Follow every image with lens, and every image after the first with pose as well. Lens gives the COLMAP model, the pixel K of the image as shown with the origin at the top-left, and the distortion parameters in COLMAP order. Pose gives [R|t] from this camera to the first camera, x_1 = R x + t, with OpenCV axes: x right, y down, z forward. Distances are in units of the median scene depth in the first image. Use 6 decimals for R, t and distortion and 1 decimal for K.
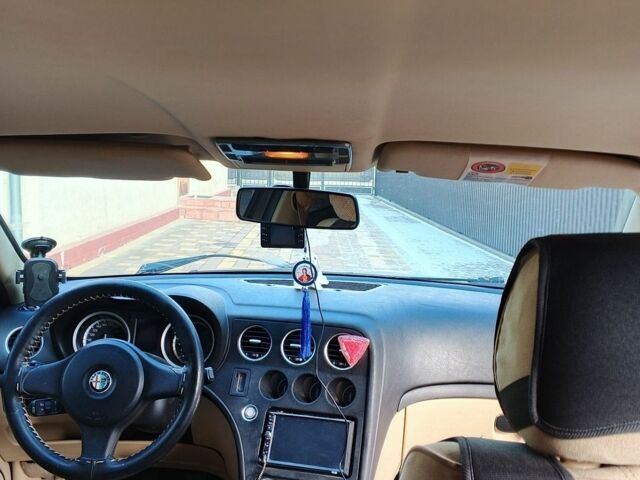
lens RADIAL K [[694.2, 0, 320.0], [0, 694.2, 240.0], [0, 0, 1]] dist [0.213731, -0.589171]
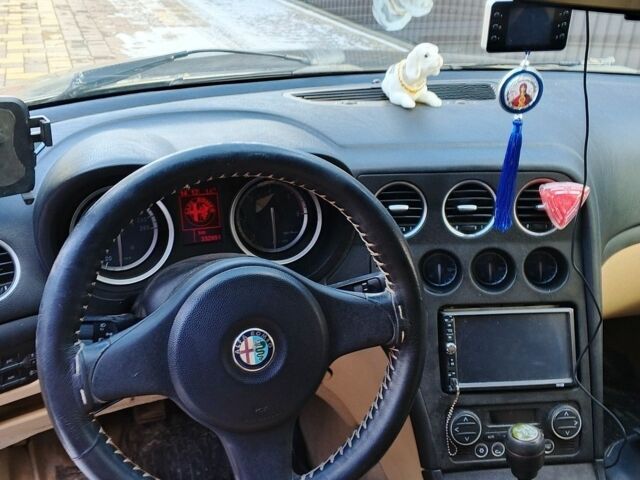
lens RADIAL K [[686.9, 0, 317.9], [0, 686.9, 237.1], [0, 0, 1]] dist [0.202025, -0.589968]
pose [[0.923028, -0.156404, 0.351507, -0.404572], [0.026152, 0.937033, 0.348262, -0.045716], [-0.383843, -0.312263, 0.868997, 0.537183]]
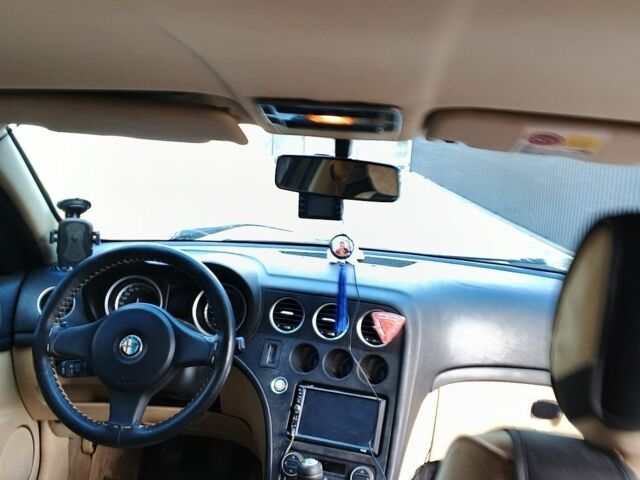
lens RADIAL K [[686.9, 0, 317.9], [0, 686.9, 237.1], [0, 0, 1]] dist [0.202025, -0.589968]
pose [[0.998123, 0.043093, -0.043515, -0.013443], [-0.041711, 0.998611, 0.032193, 0.005762], [0.044842, -0.030318, 0.998534, 0.042016]]
